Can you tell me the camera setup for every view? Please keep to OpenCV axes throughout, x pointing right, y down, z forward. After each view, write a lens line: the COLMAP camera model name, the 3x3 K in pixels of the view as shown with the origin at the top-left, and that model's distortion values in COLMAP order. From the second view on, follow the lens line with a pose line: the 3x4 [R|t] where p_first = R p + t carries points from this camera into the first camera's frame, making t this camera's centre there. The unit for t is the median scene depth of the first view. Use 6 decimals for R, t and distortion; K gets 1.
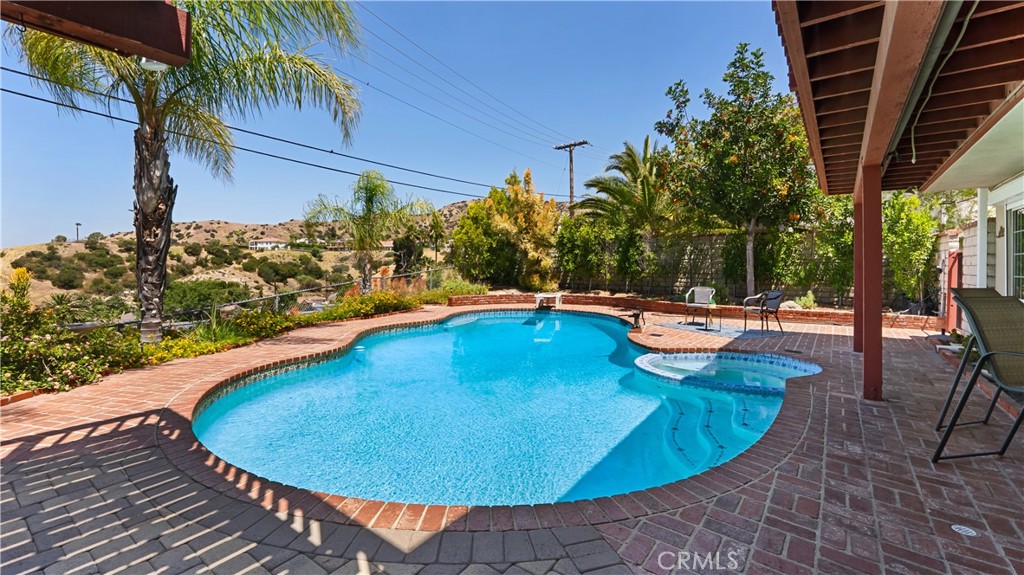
lens RADIAL K [[426.5, 0, 512.2], [0, 426.5, 267.5], [0, 0, 1]] dist [-0.002201, 0.000139]
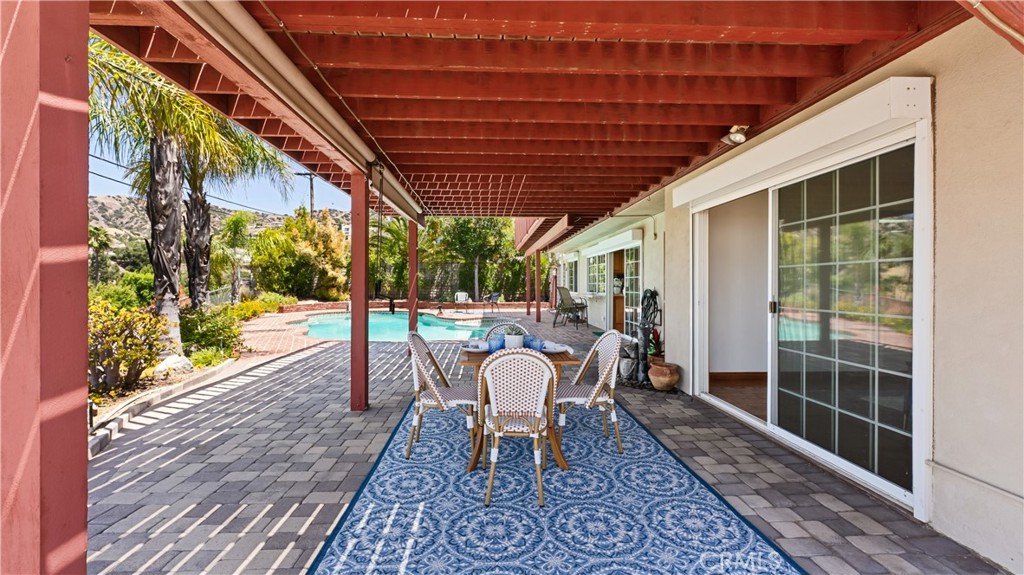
lens RADIAL K [[426.5, 0, 510.9], [0, 426.5, 283.9], [0, 0, 1]] dist [-0.002201, 0.000139]
pose [[0.753599, -0.006128, 0.657305, -0.400057], [0.005832, 0.999980, 0.002637, 0.002654], [-0.657308, 0.001847, 0.753620, -0.359474]]
